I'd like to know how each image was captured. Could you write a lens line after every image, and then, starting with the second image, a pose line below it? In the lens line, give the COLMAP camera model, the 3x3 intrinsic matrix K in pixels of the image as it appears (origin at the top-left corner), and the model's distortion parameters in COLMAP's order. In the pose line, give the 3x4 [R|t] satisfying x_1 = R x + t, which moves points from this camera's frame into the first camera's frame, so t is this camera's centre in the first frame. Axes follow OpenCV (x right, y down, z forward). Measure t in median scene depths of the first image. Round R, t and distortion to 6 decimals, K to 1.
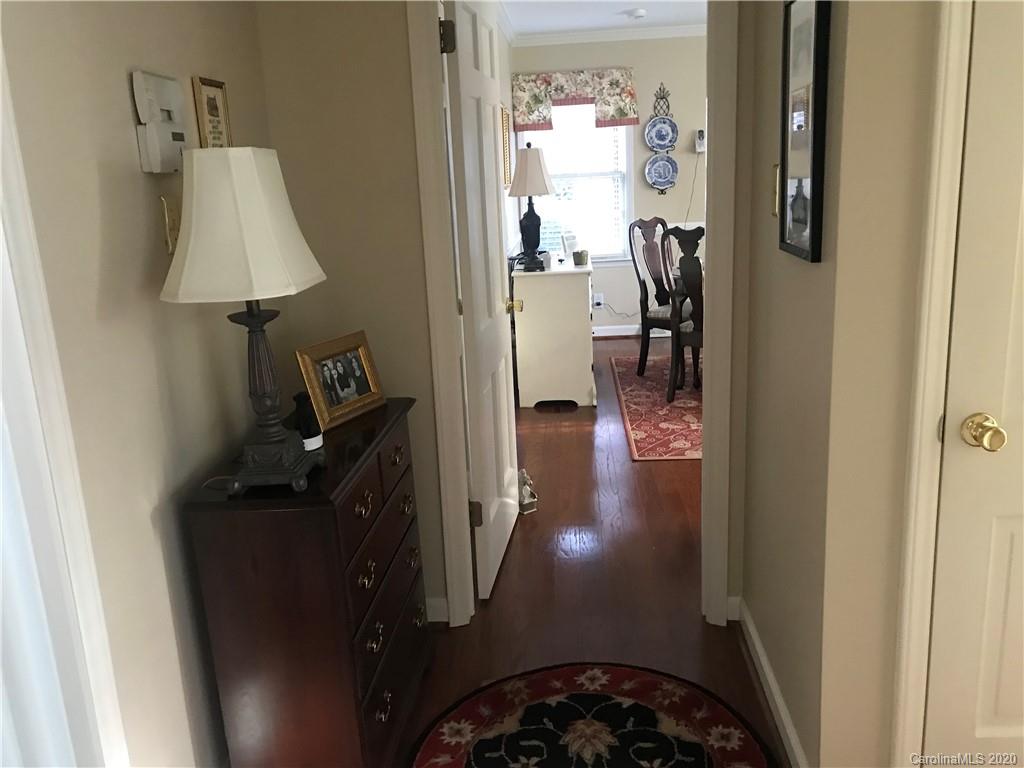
lens RADIAL K [[847.5, 0, 513.6], [0, 847.5, 384.3], [0, 0, 1]] dist [0.036060, -0.006068]
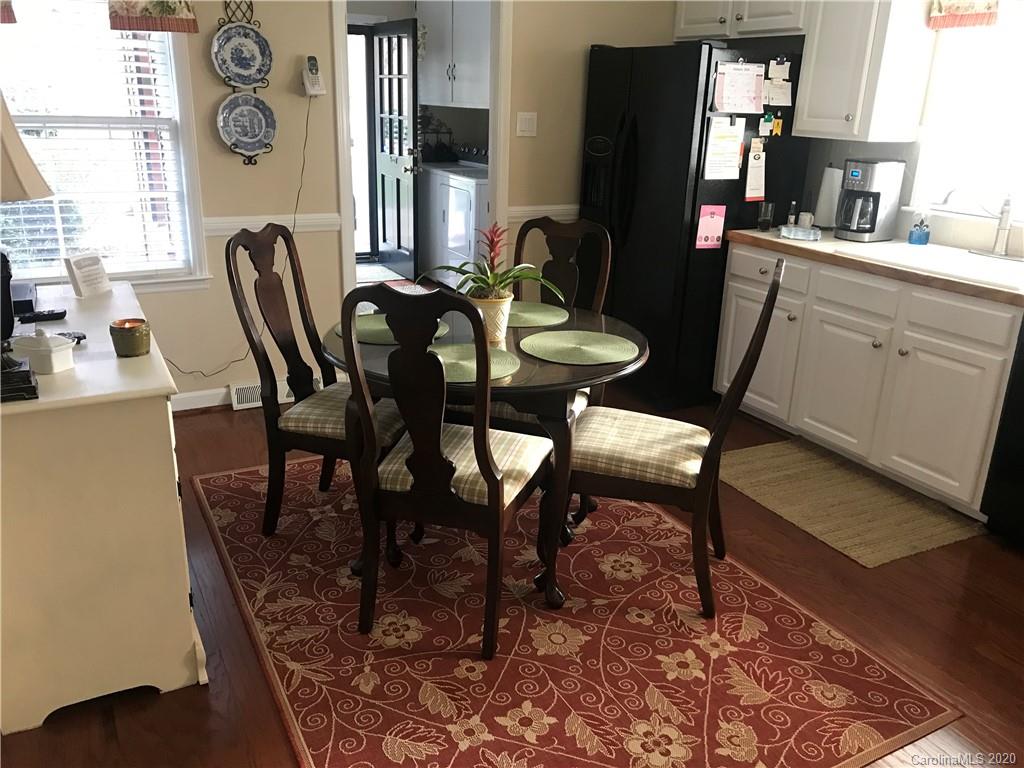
lens RADIAL K [[847.5, 0, 514.1], [0, 847.5, 380.1], [0, 0, 1]] dist [0.036060, -0.006068]
pose [[0.849711, -0.096194, 0.518400, 0.014480], [0.058758, 0.994368, 0.088205, -0.123318], [-0.523965, -0.044489, 0.850577, 0.426110]]
